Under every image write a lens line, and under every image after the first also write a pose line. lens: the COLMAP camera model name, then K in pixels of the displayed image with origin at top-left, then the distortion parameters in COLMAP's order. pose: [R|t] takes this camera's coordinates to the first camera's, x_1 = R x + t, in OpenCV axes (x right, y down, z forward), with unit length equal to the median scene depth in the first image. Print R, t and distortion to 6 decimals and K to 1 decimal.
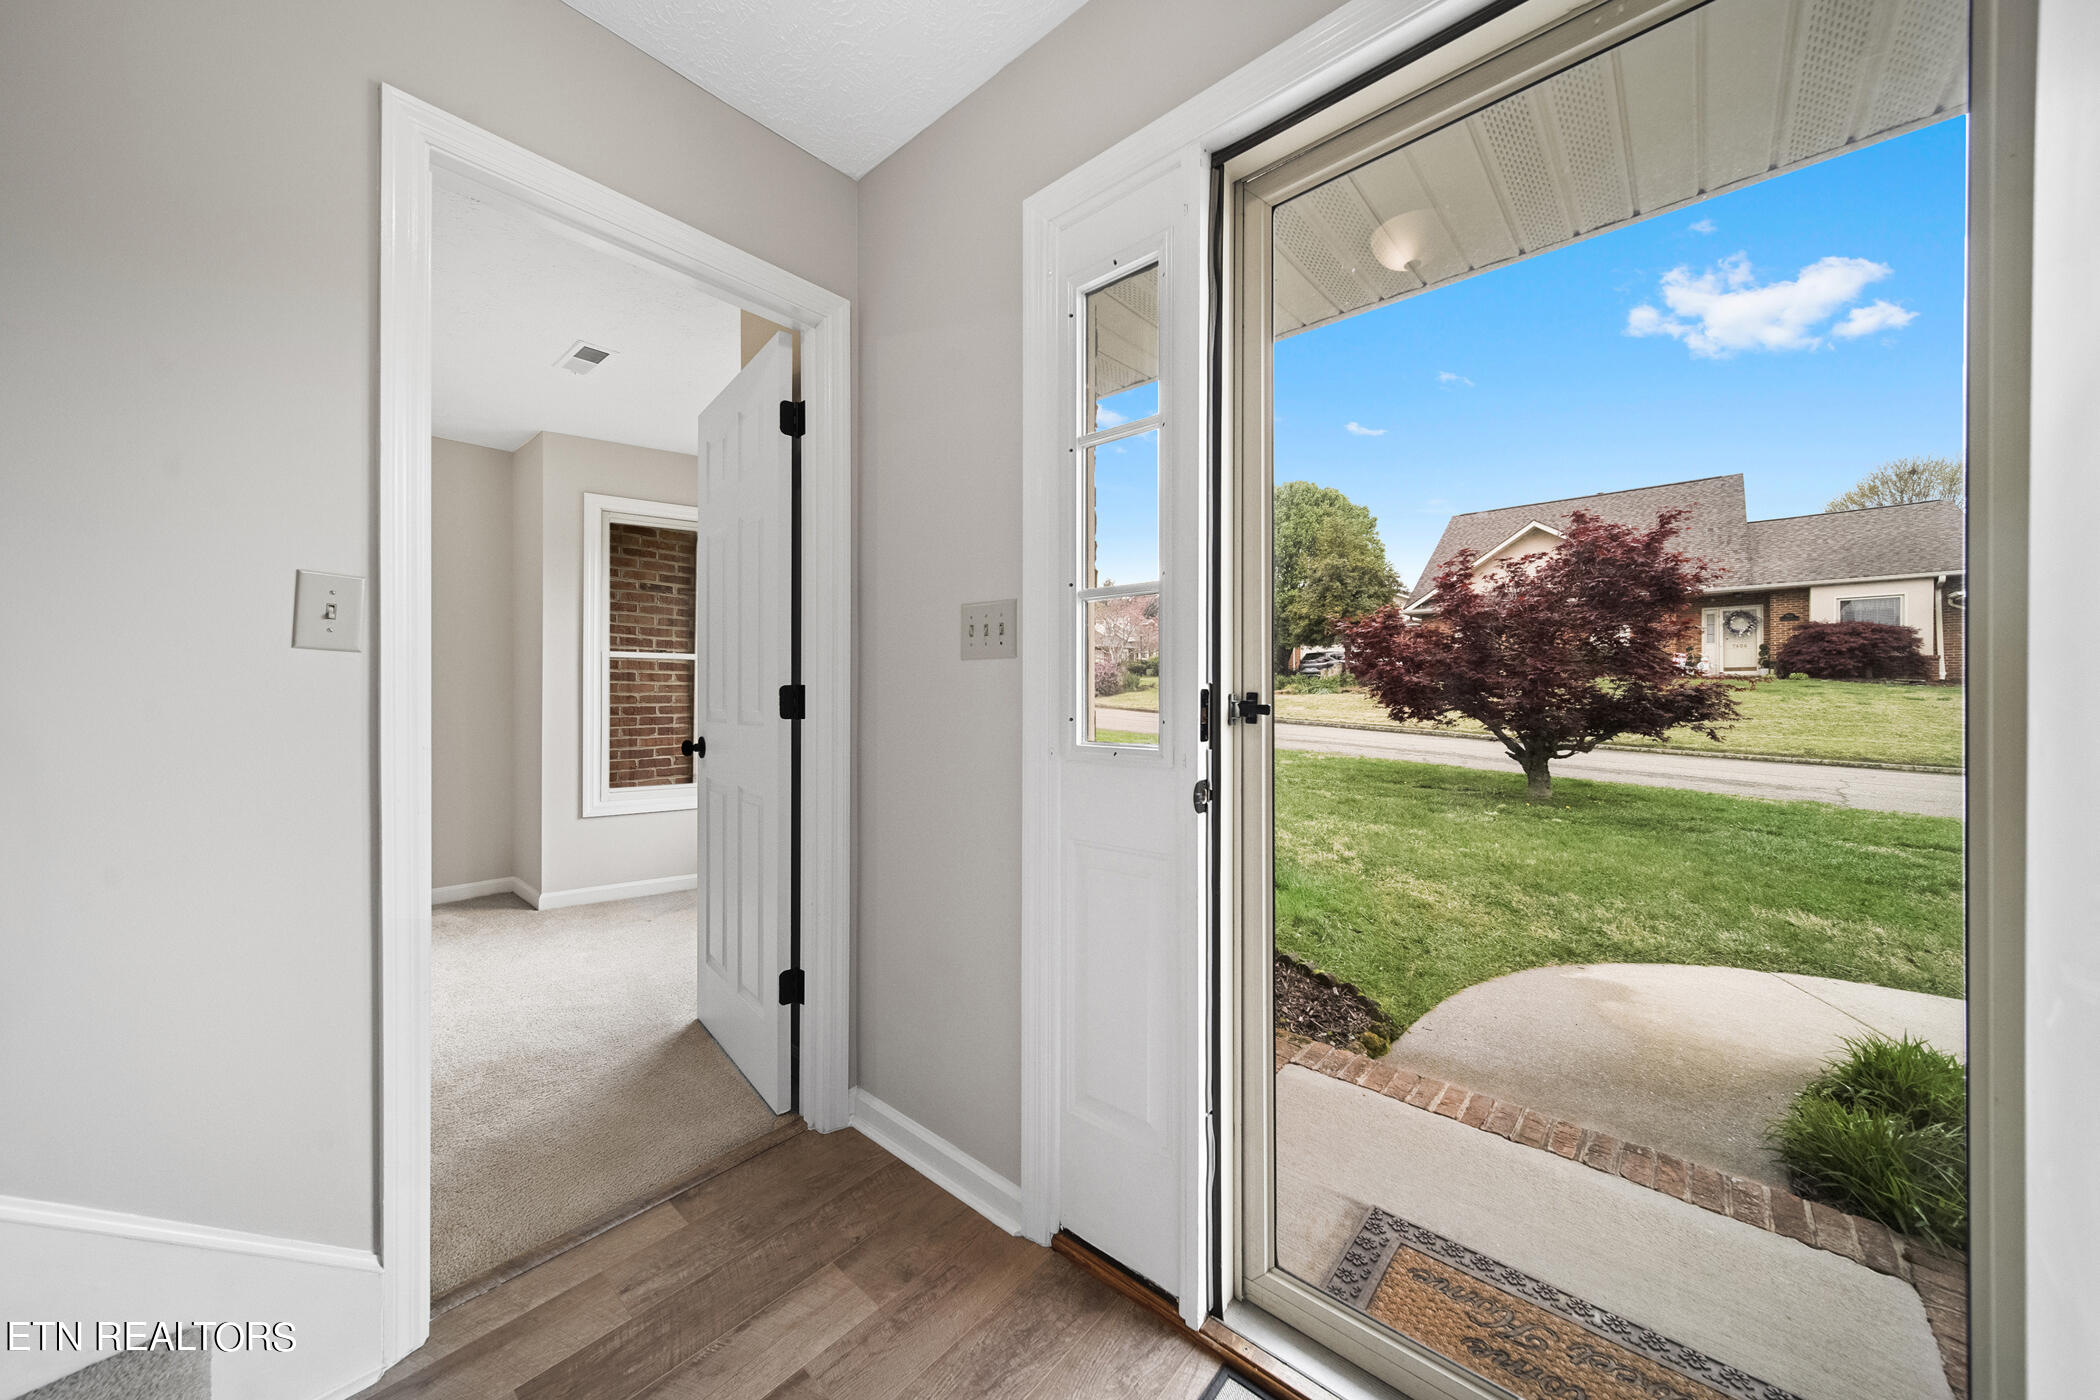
lens RADIAL K [[729.1, 0, 1057.3], [0, 729.1, 697.6], [0, 0, 1]] dist [-0.008469, -0.000269]
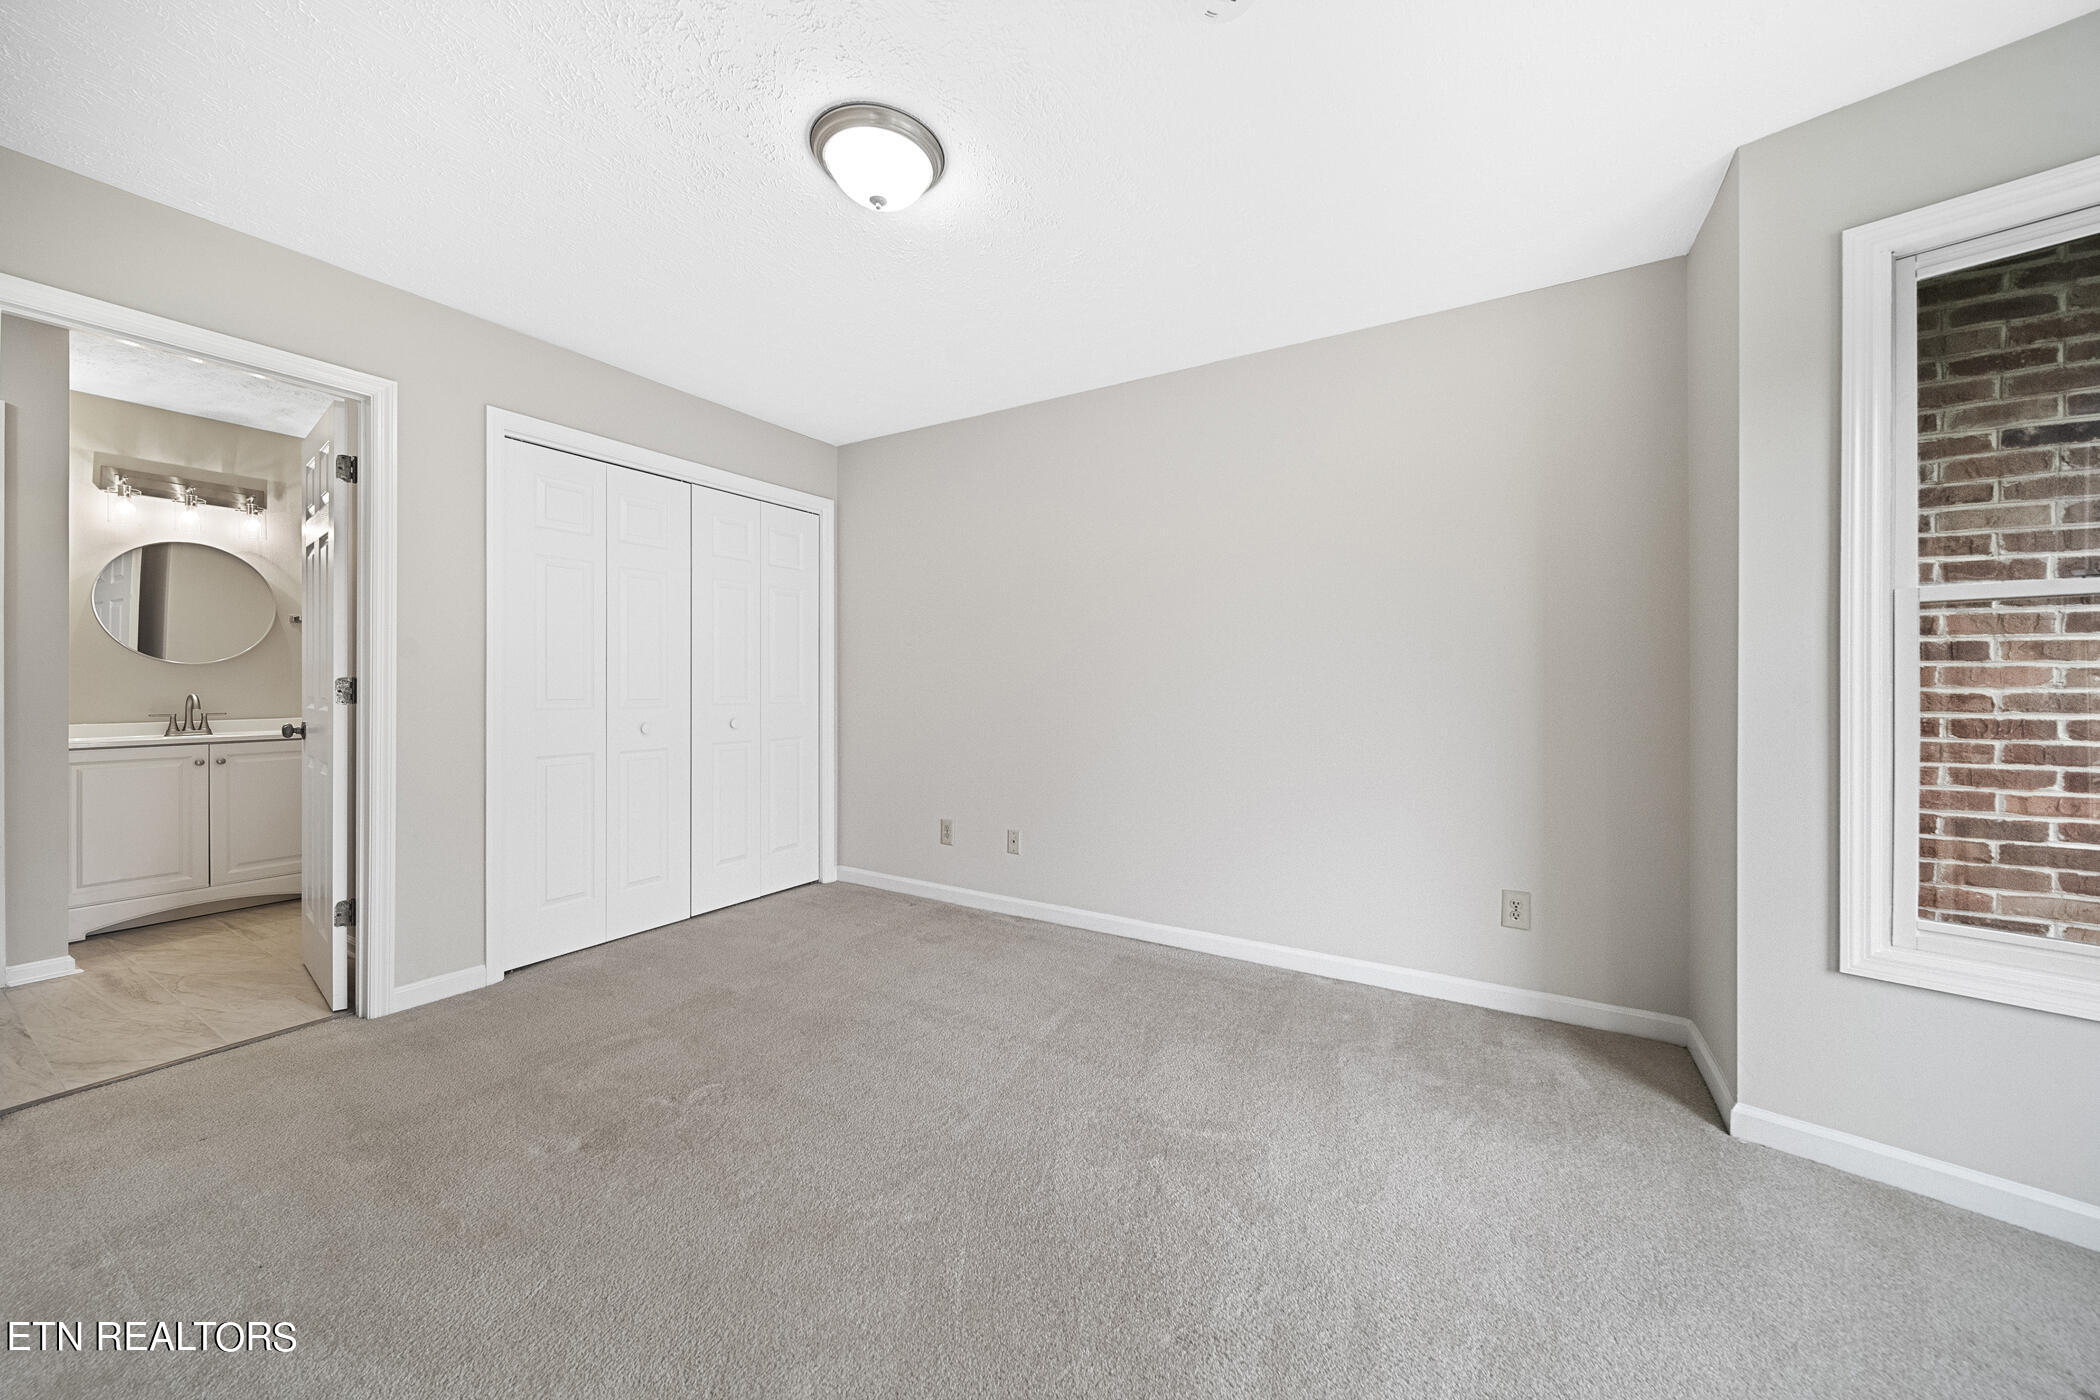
lens RADIAL K [[729.1, 0, 1055.6], [0, 729.1, 697.8], [0, 0, 1]] dist [-0.008469, -0.000269]
pose [[0.168654, 0.009201, -0.985632, -0.253485], [0.003217, 0.999946, 0.009886, -0.006336], [0.985670, -0.004838, 0.168615, 0.381105]]
